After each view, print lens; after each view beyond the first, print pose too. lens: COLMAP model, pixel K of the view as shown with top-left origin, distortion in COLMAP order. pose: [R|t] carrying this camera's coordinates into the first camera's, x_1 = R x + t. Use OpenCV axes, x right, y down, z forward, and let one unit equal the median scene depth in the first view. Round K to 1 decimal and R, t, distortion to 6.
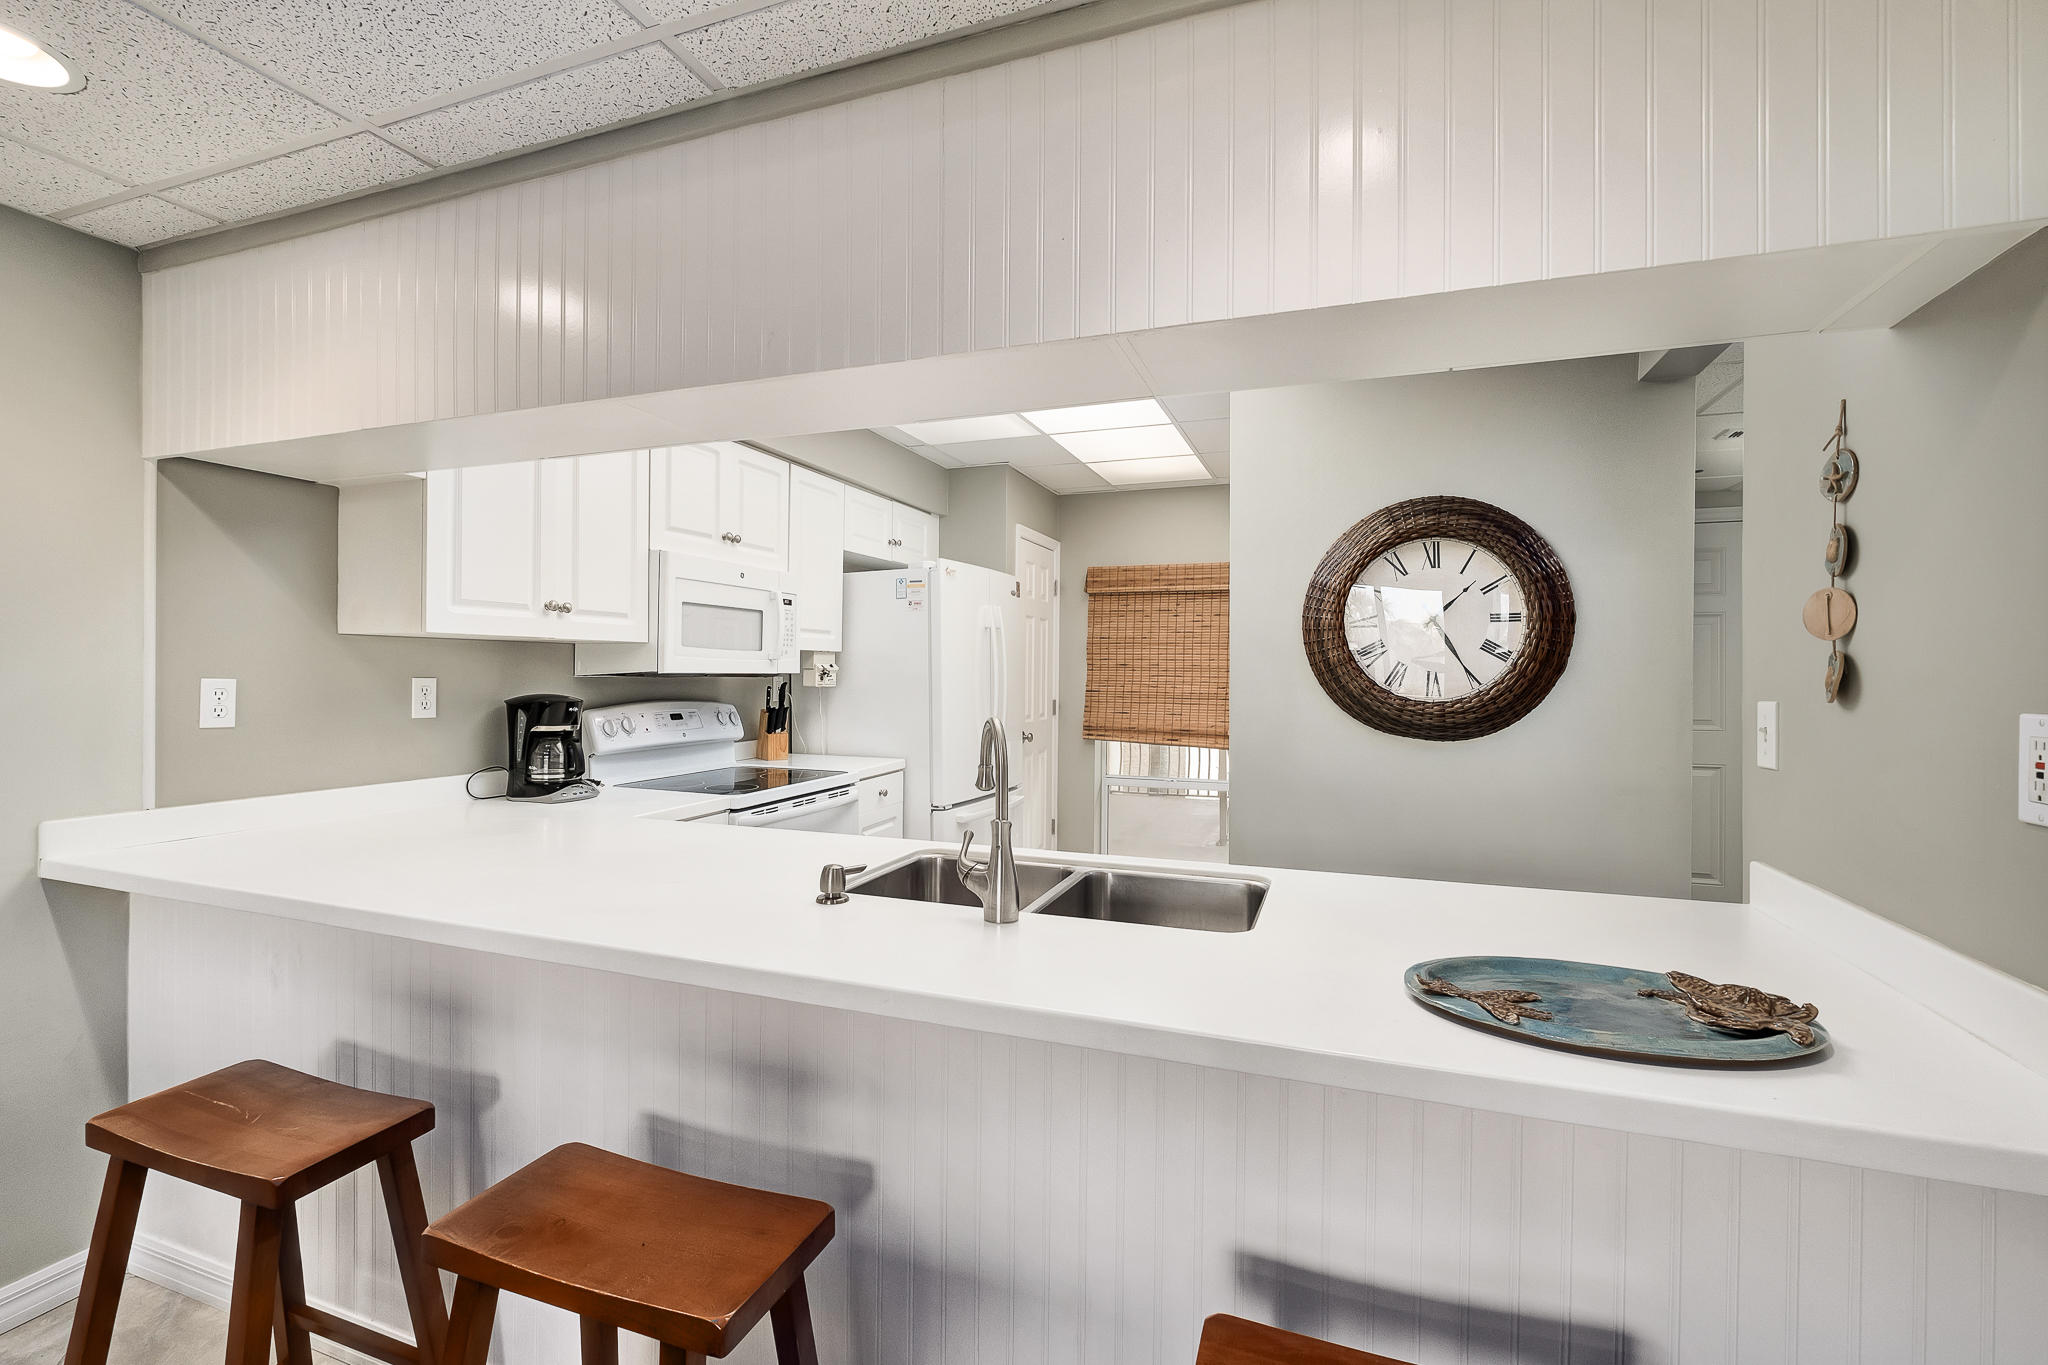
lens RADIAL K [[901.9, 0, 1034.1], [0, 901.9, 671.5], [0, 0, 1]] dist [-0.001987, -0.003571]
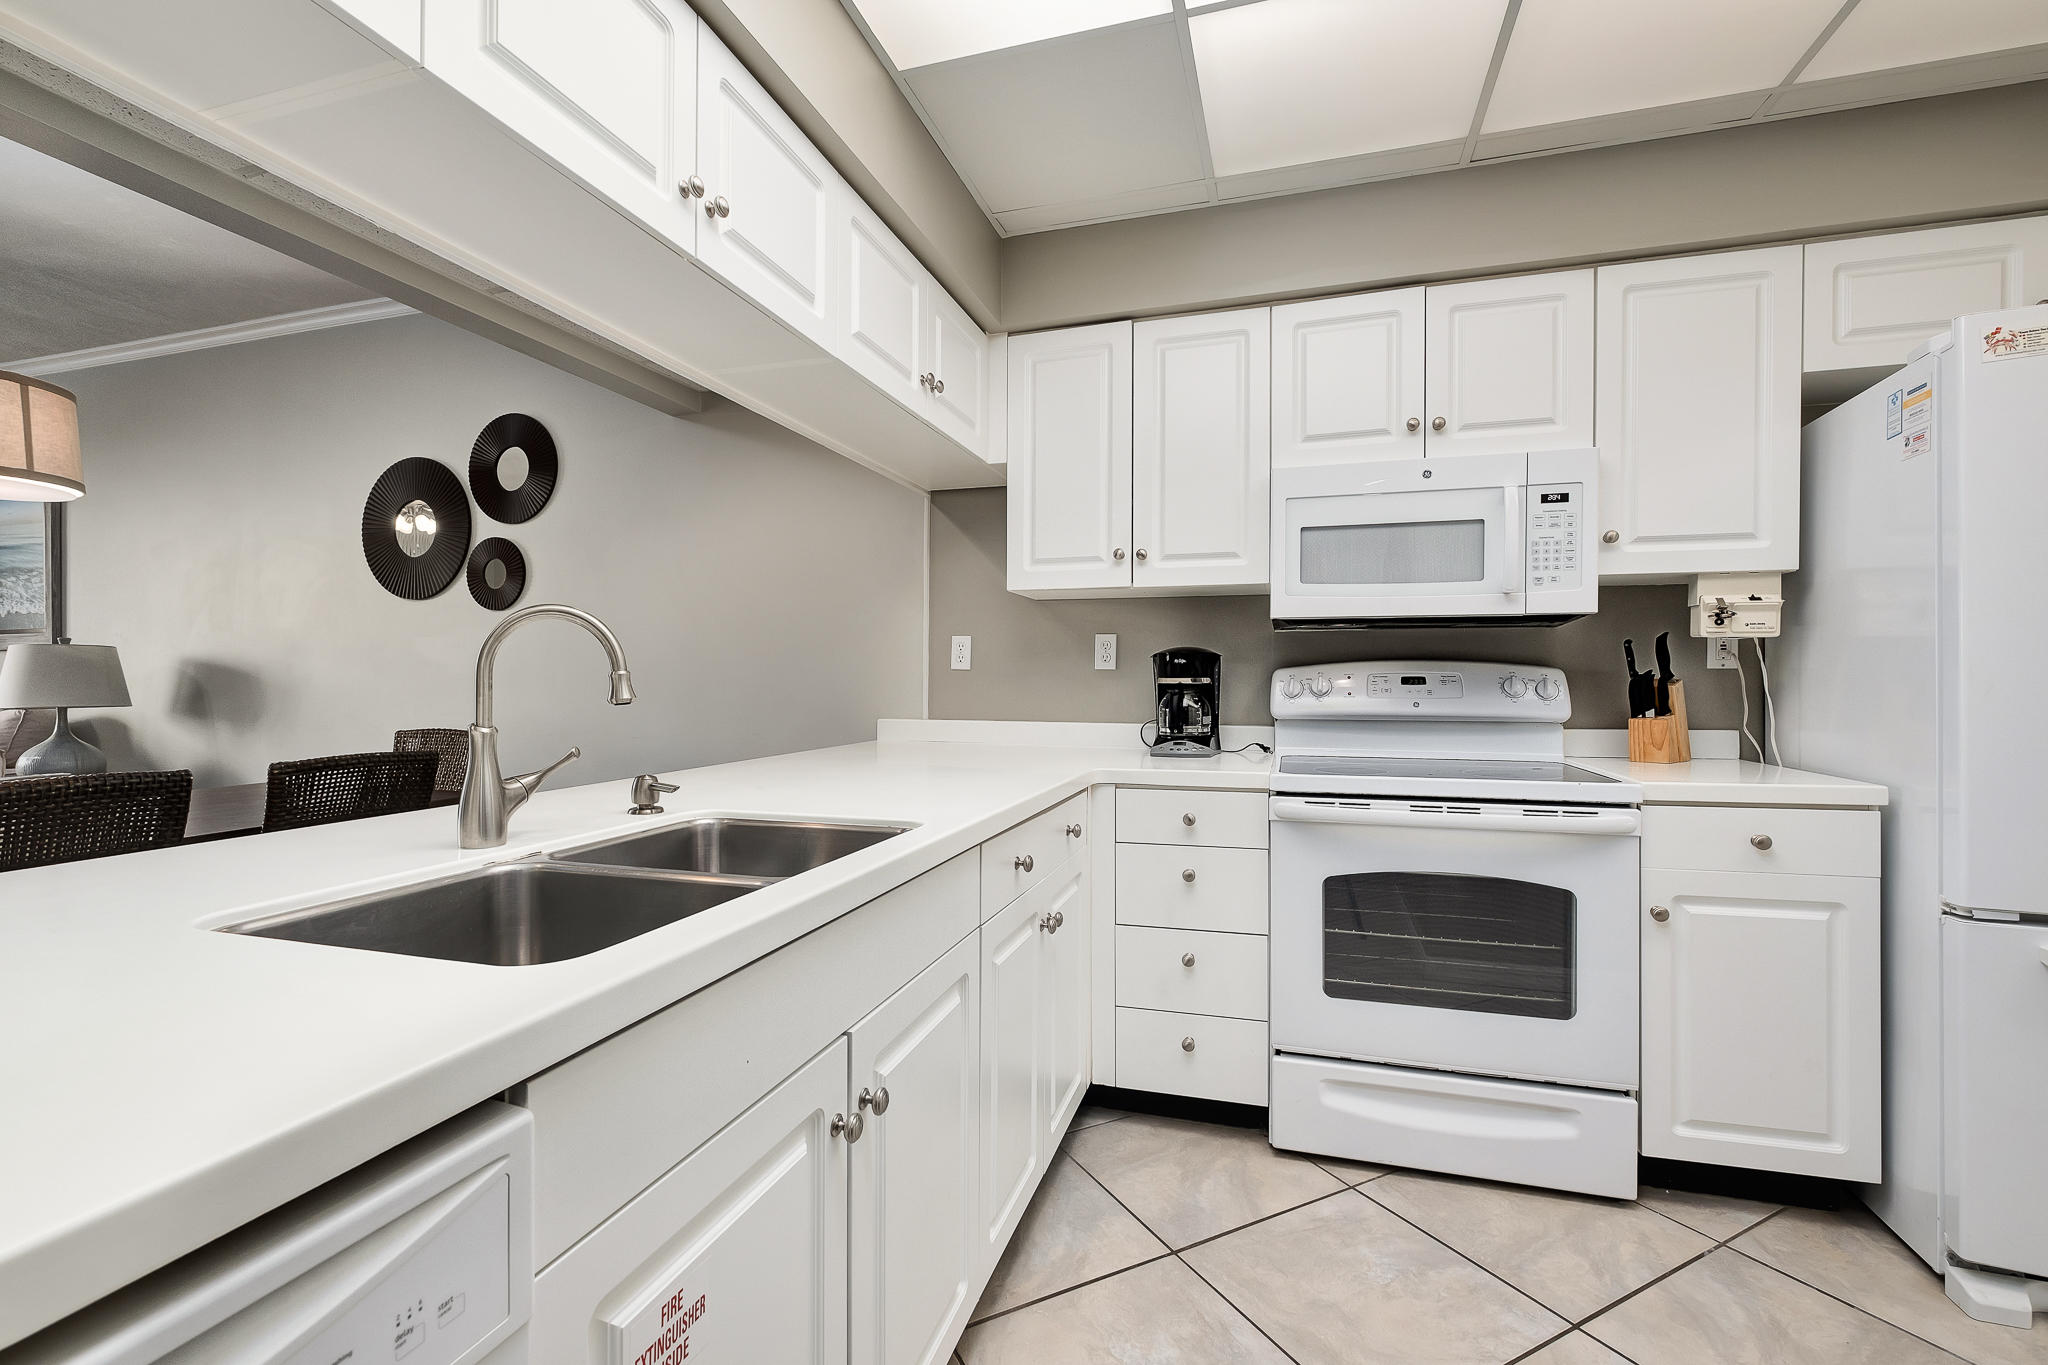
lens RADIAL K [[901.9, 0, 991.7], [0, 901.9, 684.5], [0, 0, 1]] dist [-0.001987, -0.003571]
pose [[0.017280, -0.003216, -0.999846, 0.230136], [-0.002798, 0.999991, -0.003265, 0.036738], [0.999847, 0.002854, 0.017271, 0.409589]]
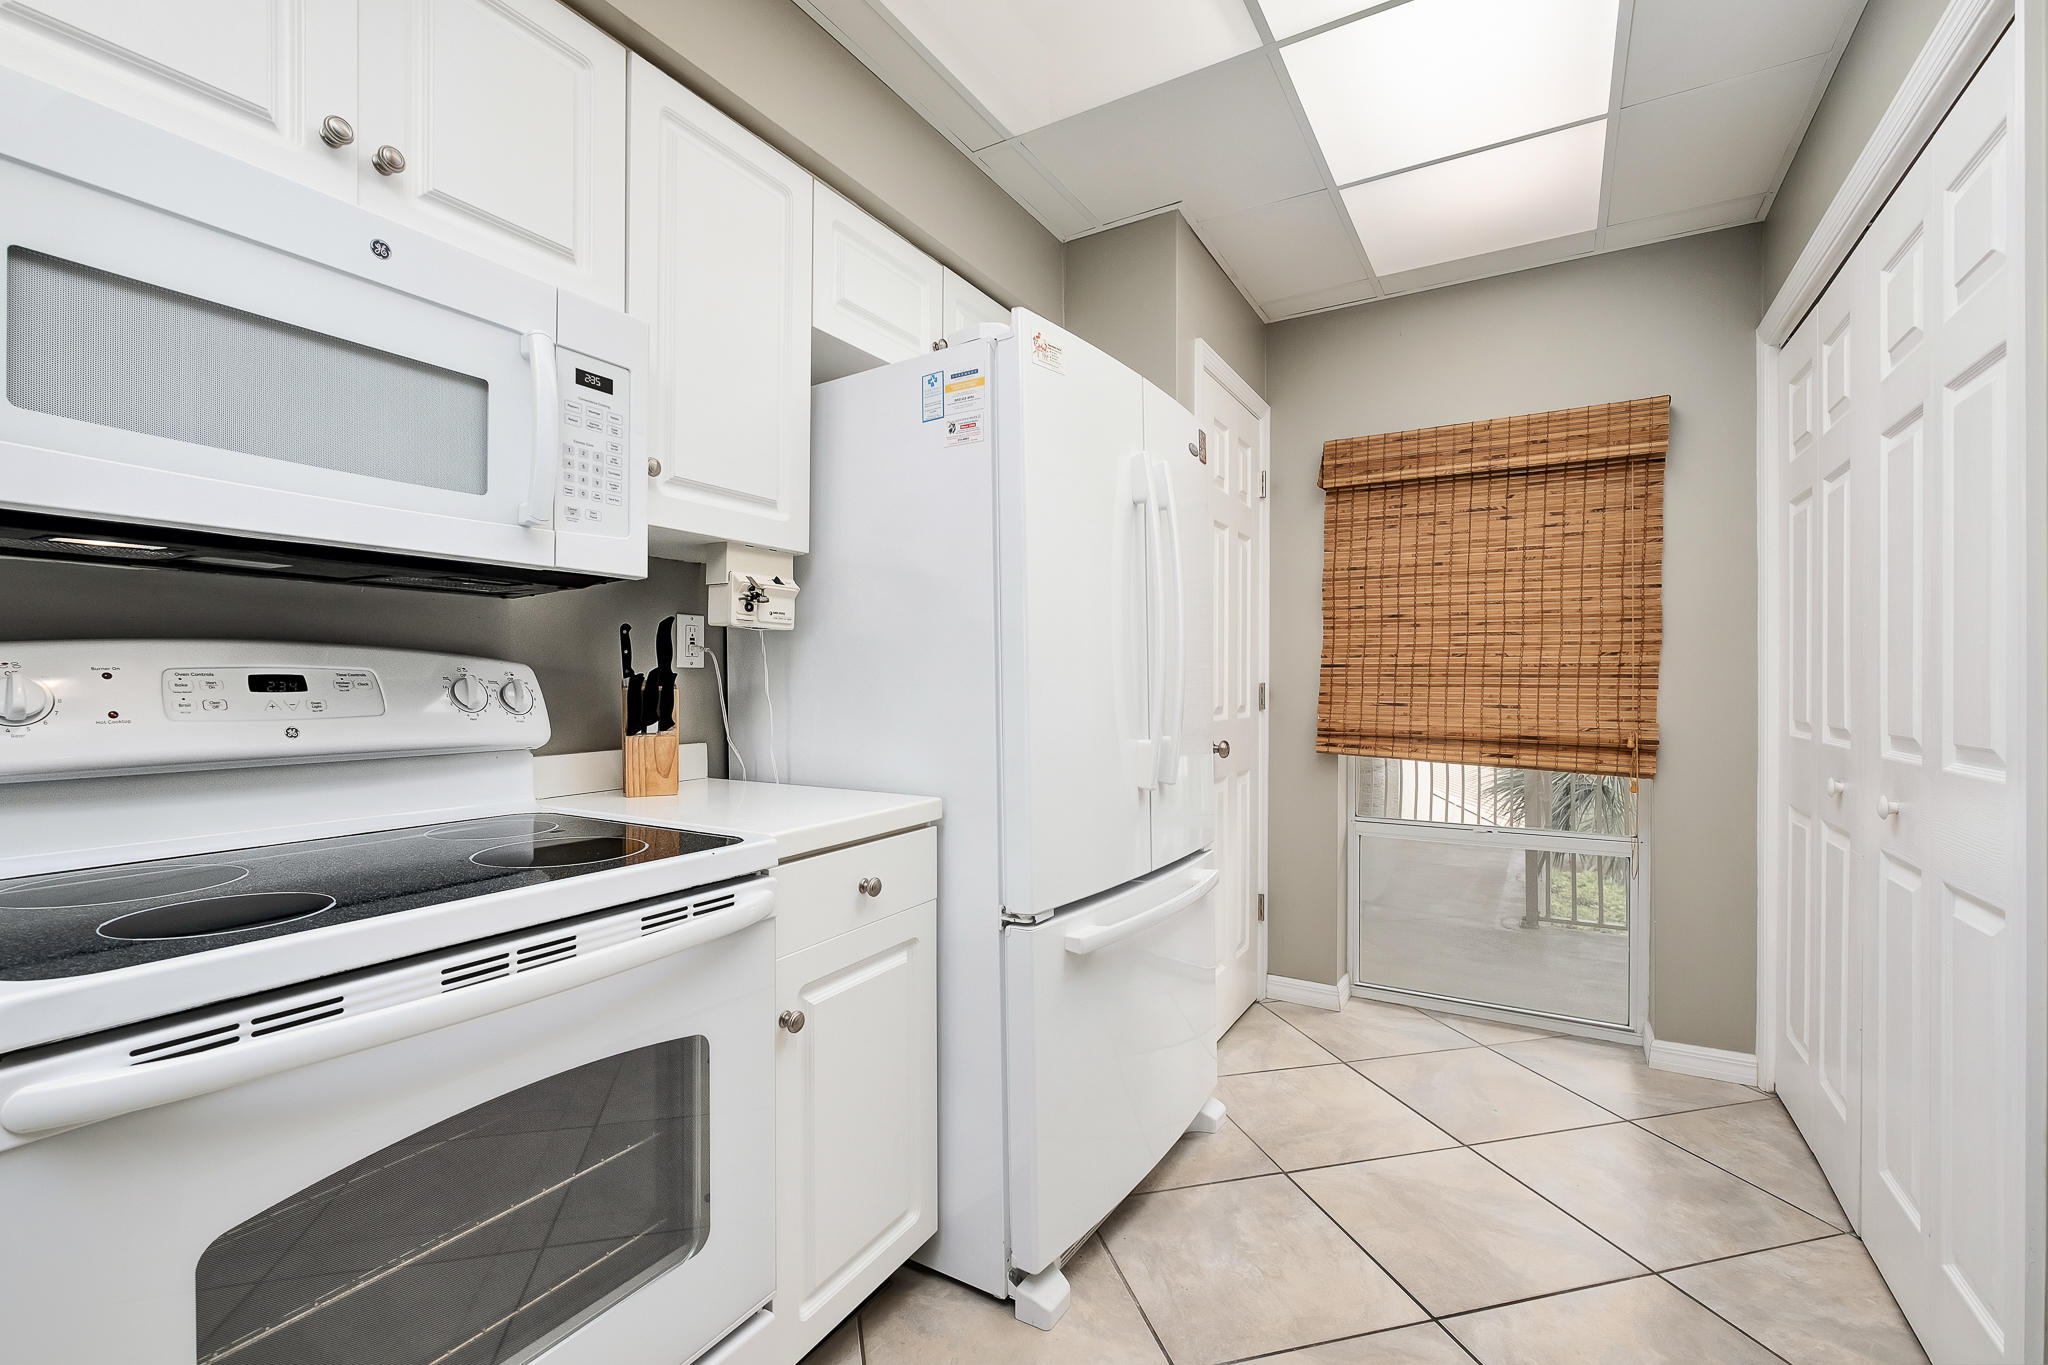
lens RADIAL K [[901.9, 0, 1022.6], [0, 901.9, 685.7], [0, 0, 1]] dist [-0.001987, -0.003571]
pose [[0.982003, -0.005073, -0.188798, -0.019915], [0.005705, 0.999980, 0.002804, 0.033520], [0.188780, -0.003831, 0.982012, 0.452311]]
